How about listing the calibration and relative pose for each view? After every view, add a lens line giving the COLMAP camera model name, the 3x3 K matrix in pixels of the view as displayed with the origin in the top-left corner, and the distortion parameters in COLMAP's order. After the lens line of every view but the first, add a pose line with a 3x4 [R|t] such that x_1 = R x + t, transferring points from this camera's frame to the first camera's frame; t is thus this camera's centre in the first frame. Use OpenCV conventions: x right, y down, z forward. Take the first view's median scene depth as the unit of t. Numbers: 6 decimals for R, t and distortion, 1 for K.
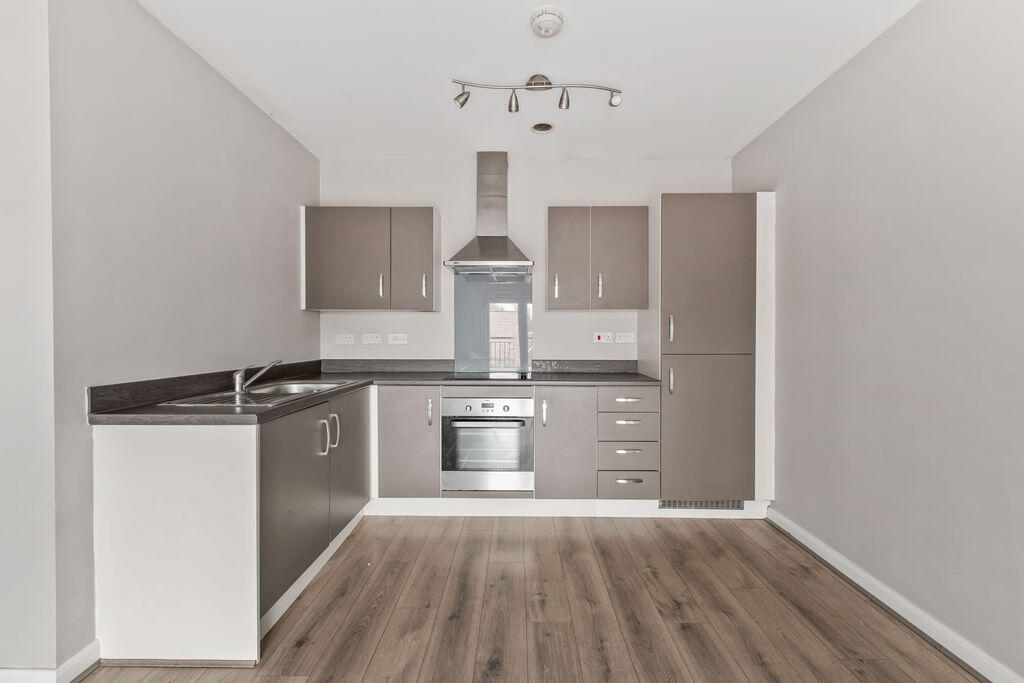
lens RADIAL K [[453.0, 0, 512.2], [0, 453.0, 338.1], [0, 0, 1]] dist [0.000133, -0.000038]
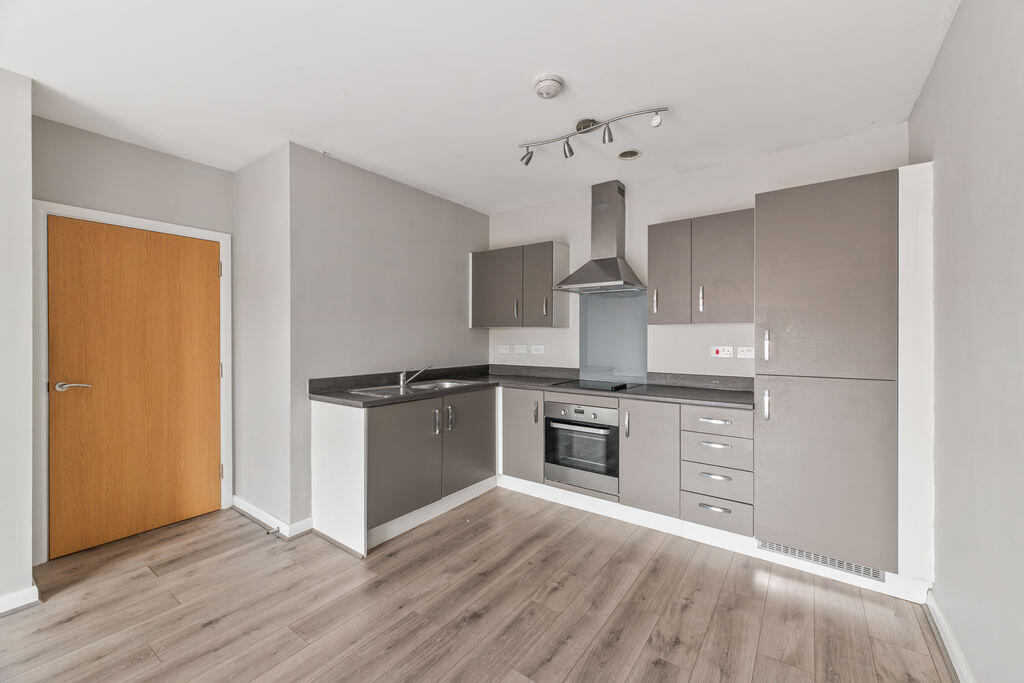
lens RADIAL K [[408.9, 0, 512.2], [0, 408.9, 335.7], [0, 0, 1]] dist [0.000479, 0.000120]
pose [[0.815428, -0.002495, -0.578853, 0.459259], [-0.002183, 0.999970, -0.007385, -0.038300], [0.578854, 0.007286, 0.815398, 0.074568]]
